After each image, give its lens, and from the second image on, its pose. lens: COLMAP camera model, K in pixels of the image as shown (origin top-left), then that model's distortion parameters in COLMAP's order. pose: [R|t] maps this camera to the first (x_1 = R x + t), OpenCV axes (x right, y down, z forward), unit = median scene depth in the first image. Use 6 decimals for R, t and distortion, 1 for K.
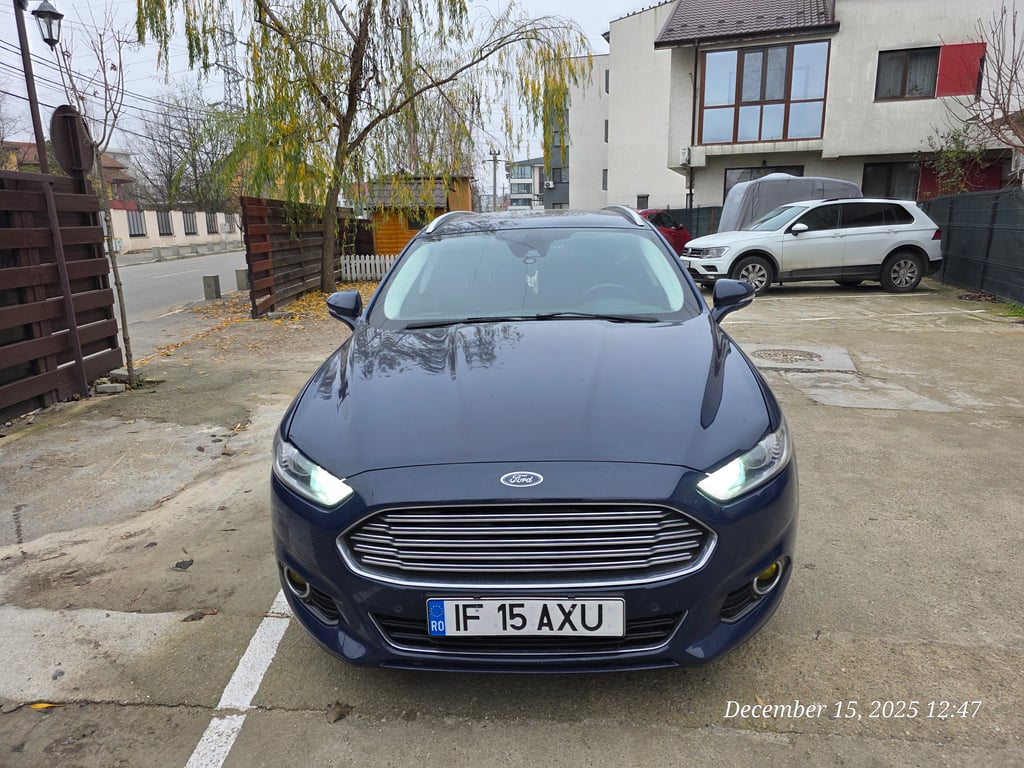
lens RADIAL K [[674.5, 0, 507.6], [0, 674.5, 368.2], [0, 0, 1]] dist [0.052946, -0.045832]
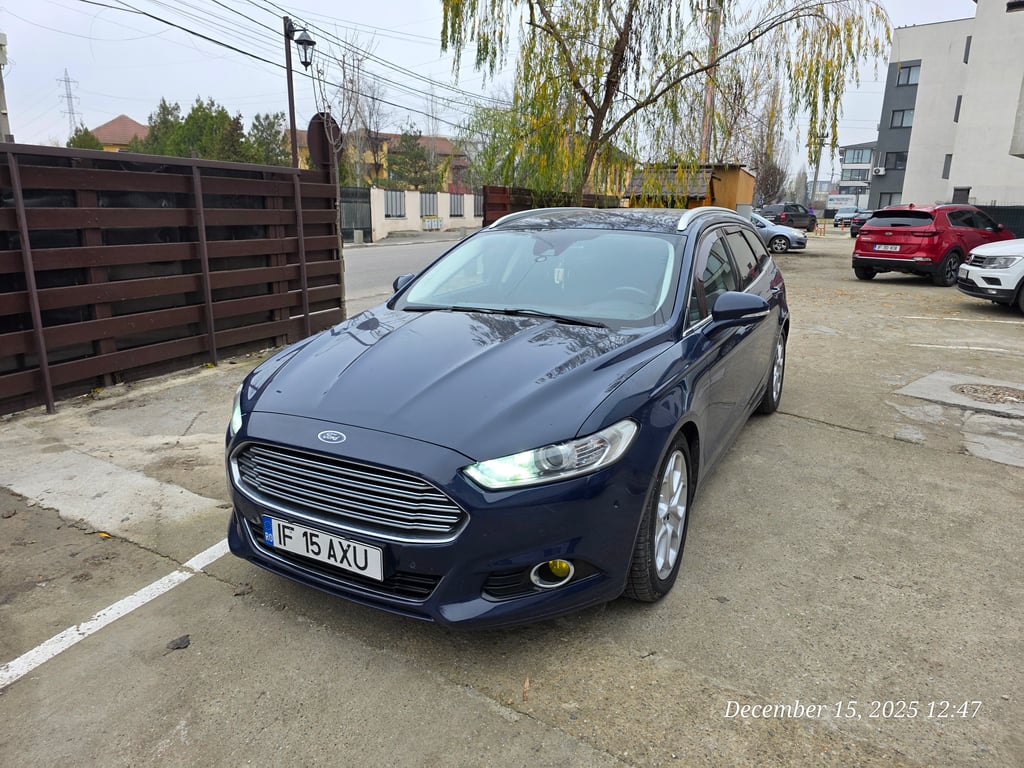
lens RADIAL K [[674.5, 0, 507.6], [0, 674.5, 368.2], [0, 0, 1]] dist [0.052946, -0.045832]
pose [[0.898637, 0.133222, -0.417974, 0.266096], [-0.124538, 0.991047, 0.048124, -0.019393], [0.420643, 0.008808, 0.907183, 0.004171]]
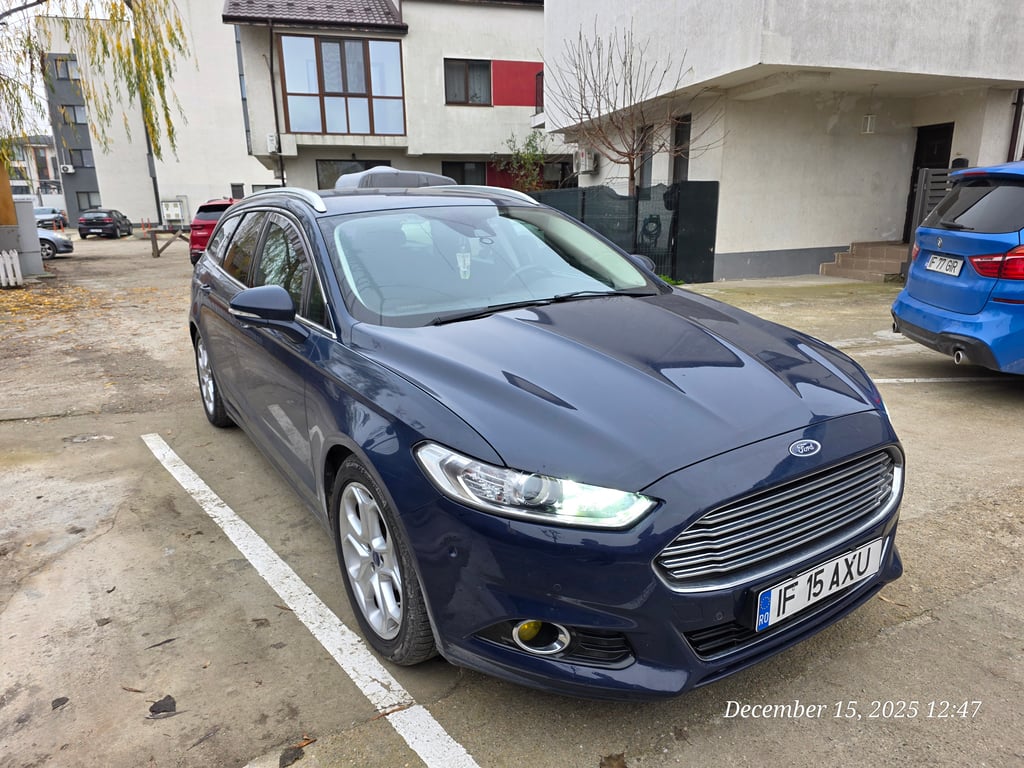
lens RADIAL K [[682.0, 0, 512.0], [0, 682.0, 384.0], [0, 0, 1]] dist [0.056196, -0.045199]
pose [[0.822535, -0.138675, 0.551549, -0.287956], [0.123090, 0.990238, 0.065407, -0.015597], [-0.555234, 0.014091, 0.831574, 0.130888]]
